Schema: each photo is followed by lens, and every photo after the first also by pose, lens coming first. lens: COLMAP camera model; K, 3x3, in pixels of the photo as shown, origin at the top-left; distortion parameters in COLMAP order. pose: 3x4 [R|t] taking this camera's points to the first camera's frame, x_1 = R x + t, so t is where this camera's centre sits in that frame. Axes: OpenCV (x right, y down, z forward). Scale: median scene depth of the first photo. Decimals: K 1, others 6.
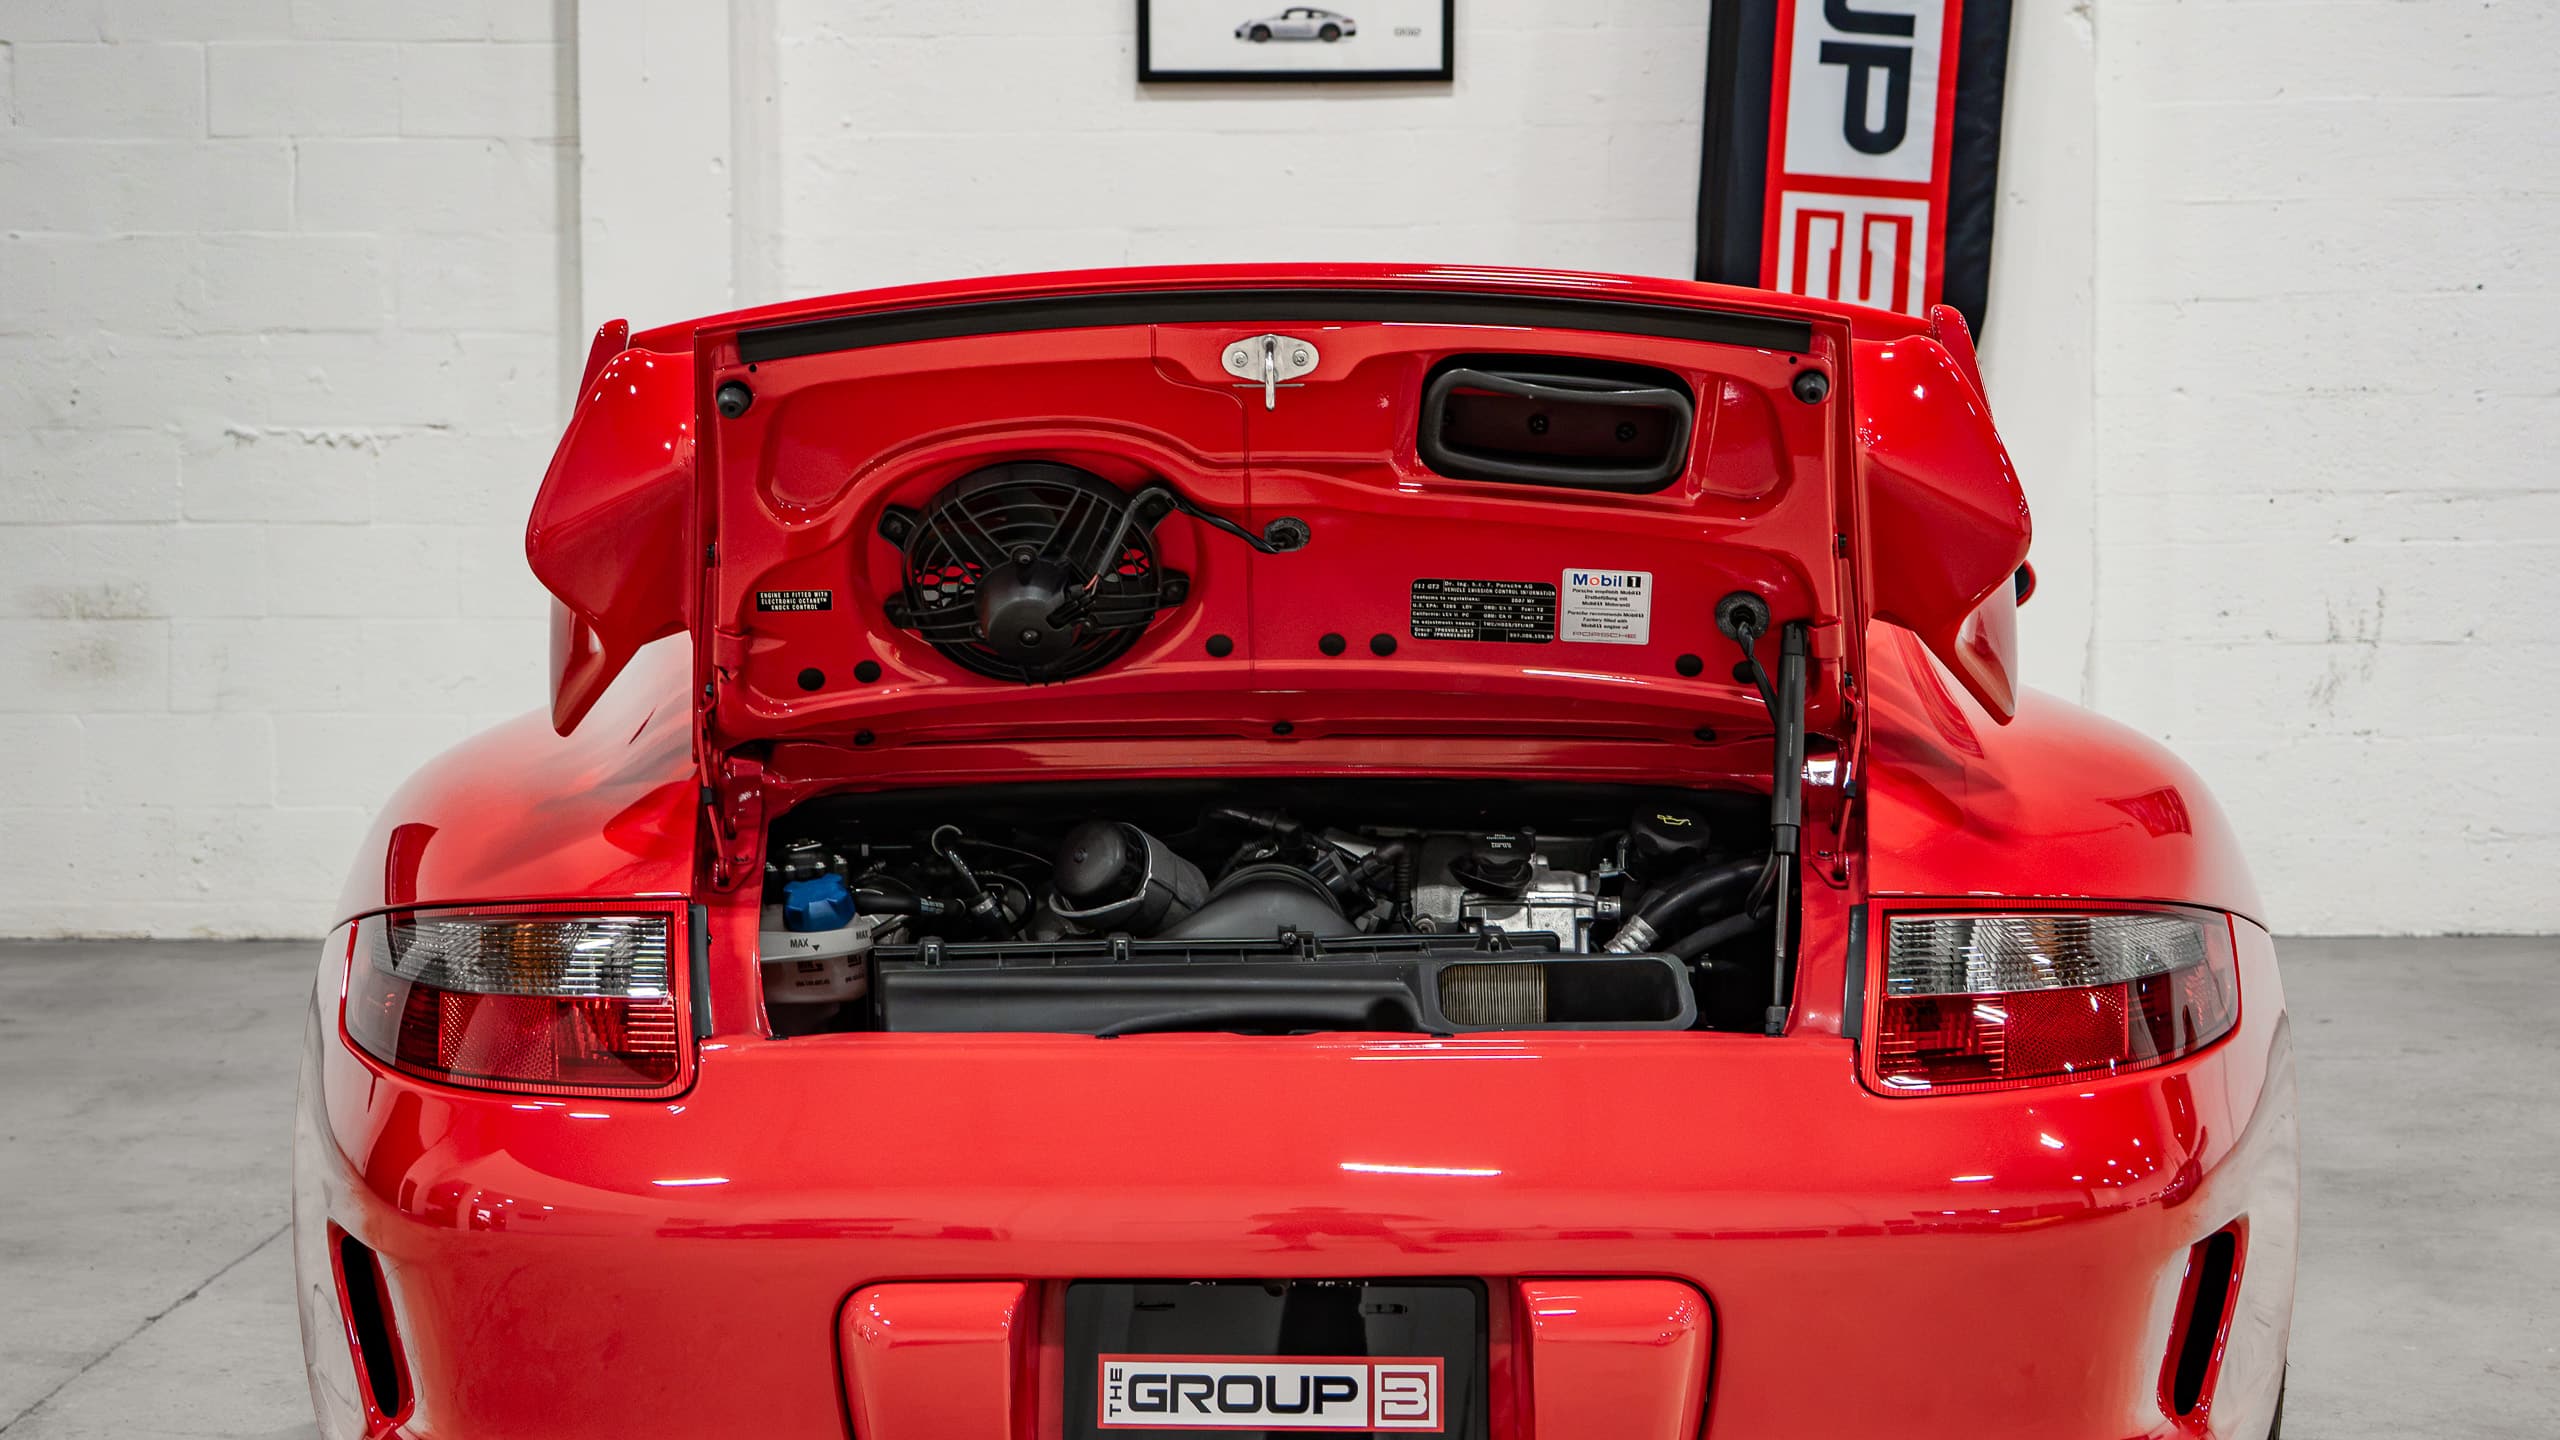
lens RADIAL K [[3922.8, 0, 1258.2], [0, 3922.8, 532.6], [0, 0, 1]] dist [0.037797, 0.000000]
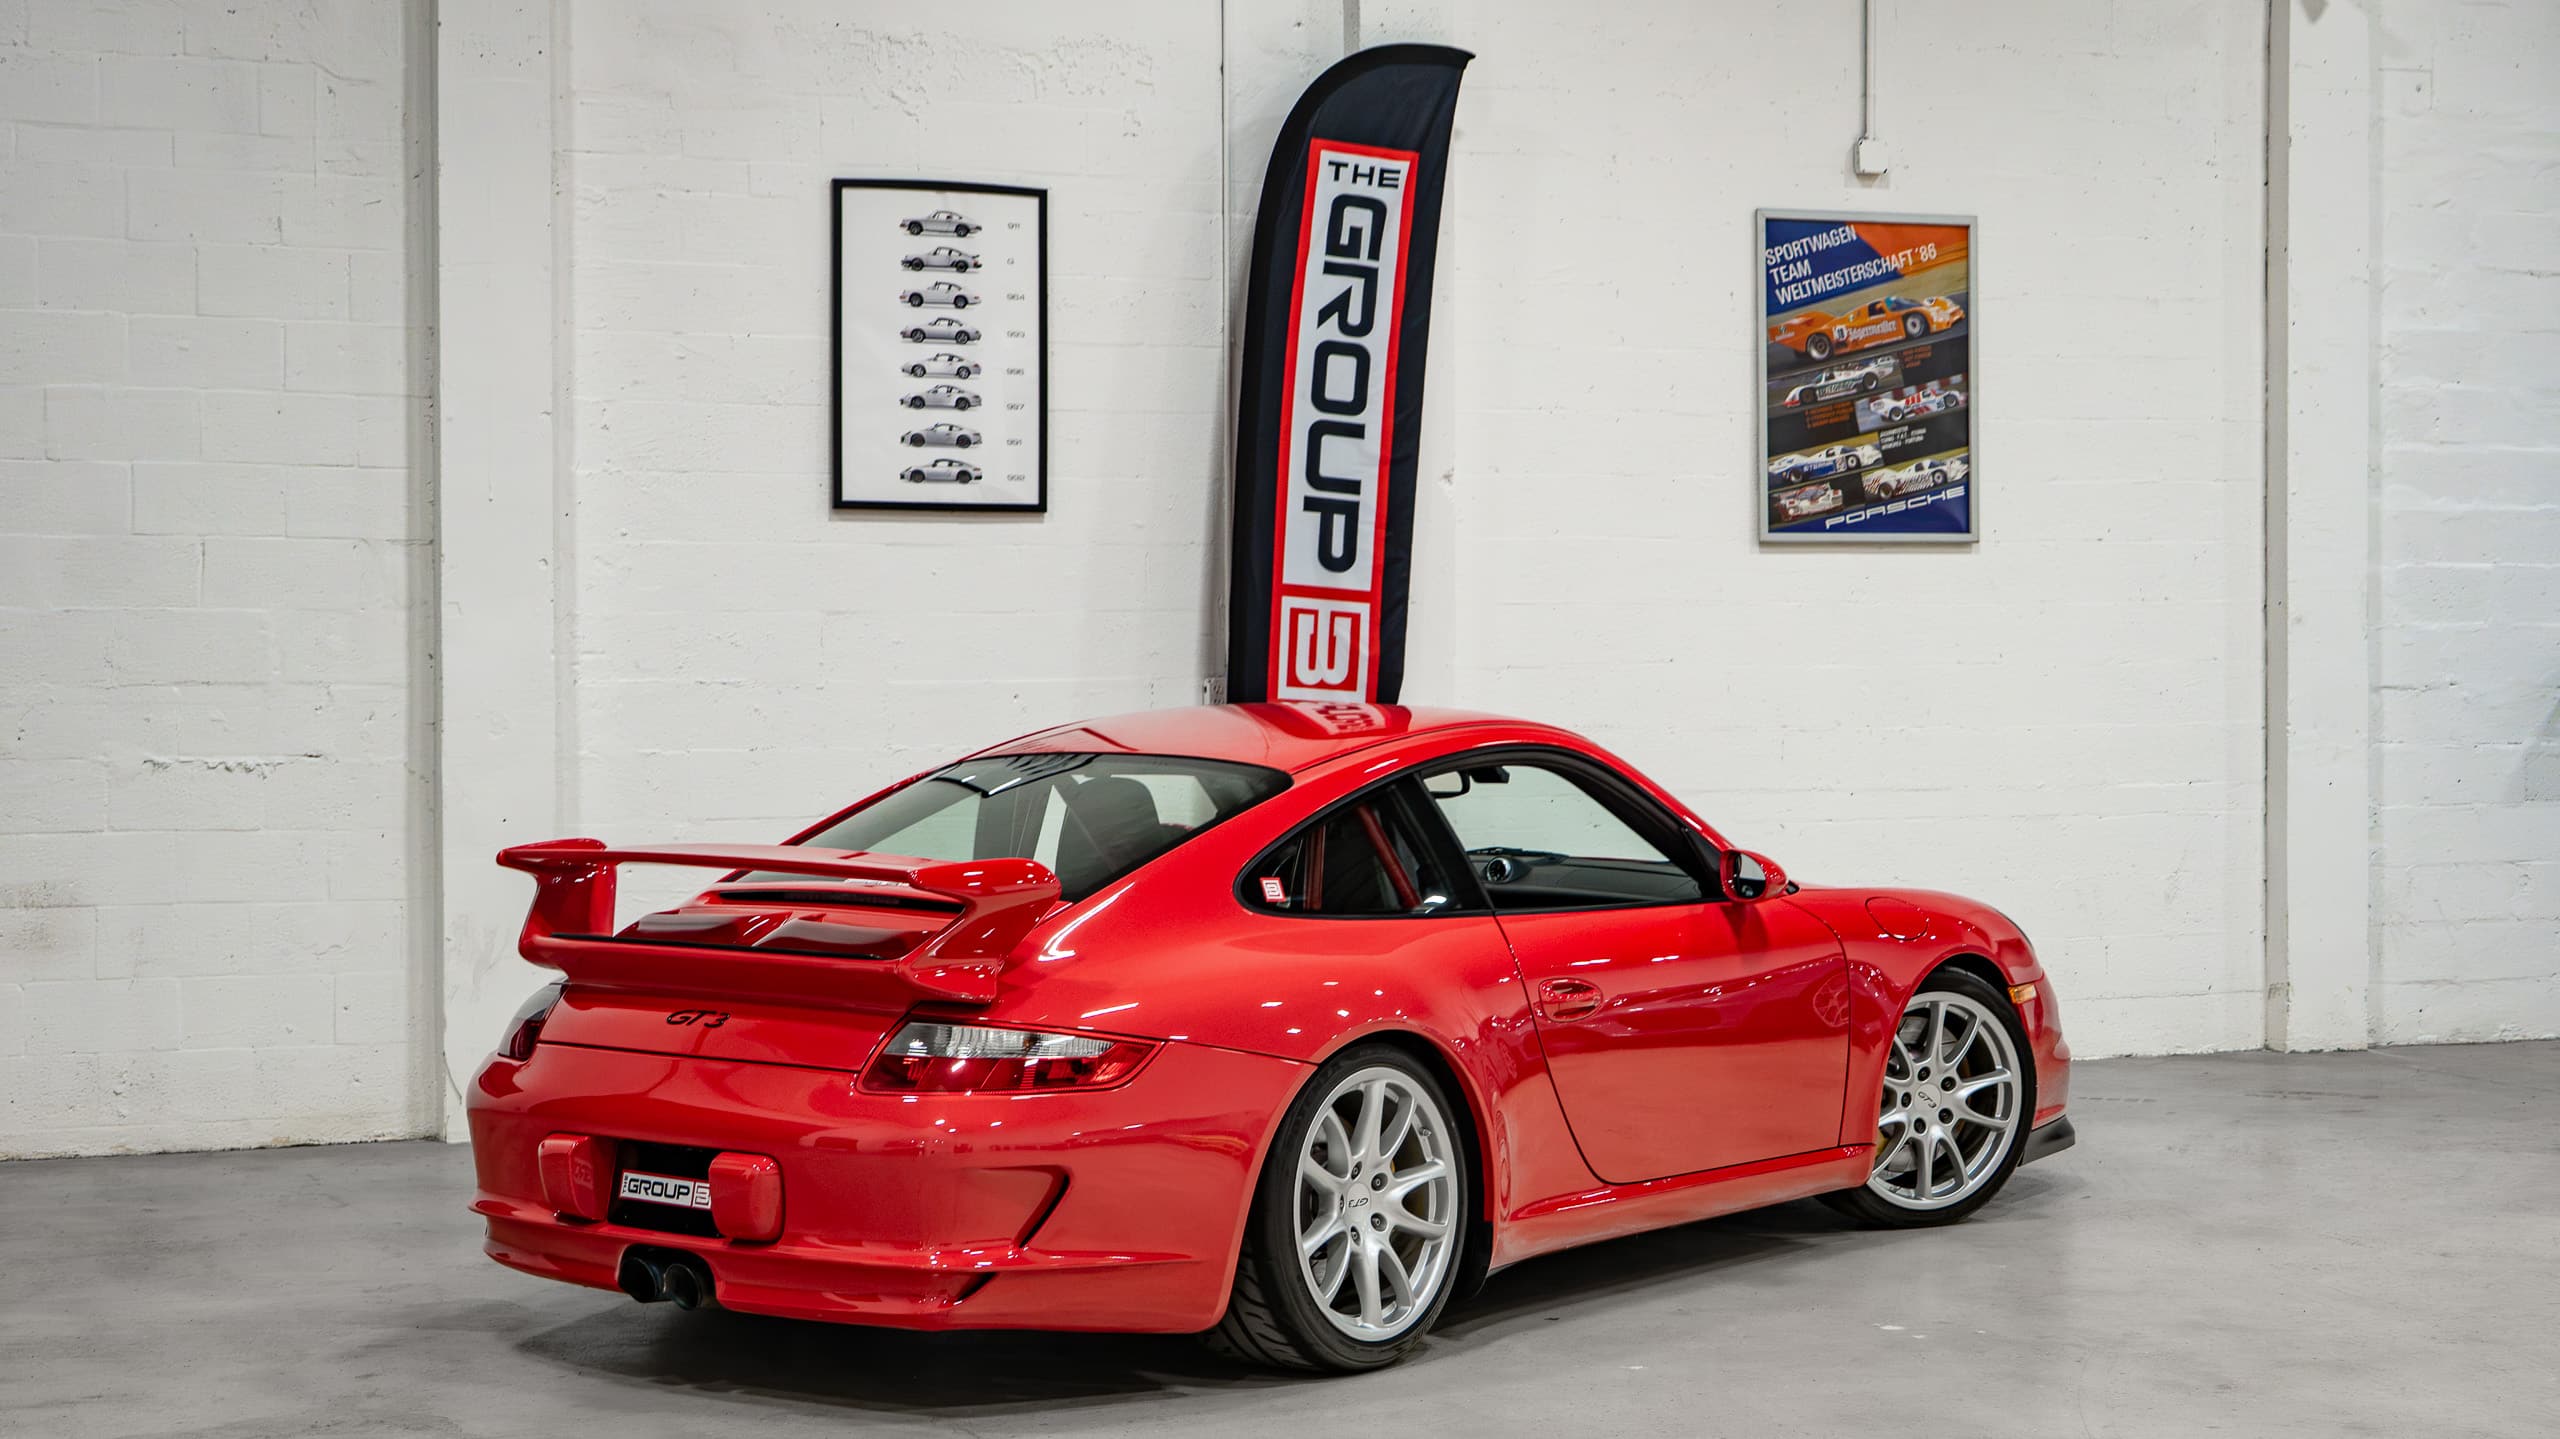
lens RADIAL K [[3985.6, 0, 1302.7], [0, 3985.6, 770.3], [0, 0, 1]] dist [0.052140, 0.000000]
pose [[0.910373, -0.008060, 0.413709, -0.488674], [0.007475, 0.999967, 0.003032, -0.024949], [-0.413720, 0.000332, 0.910404, -0.387724]]
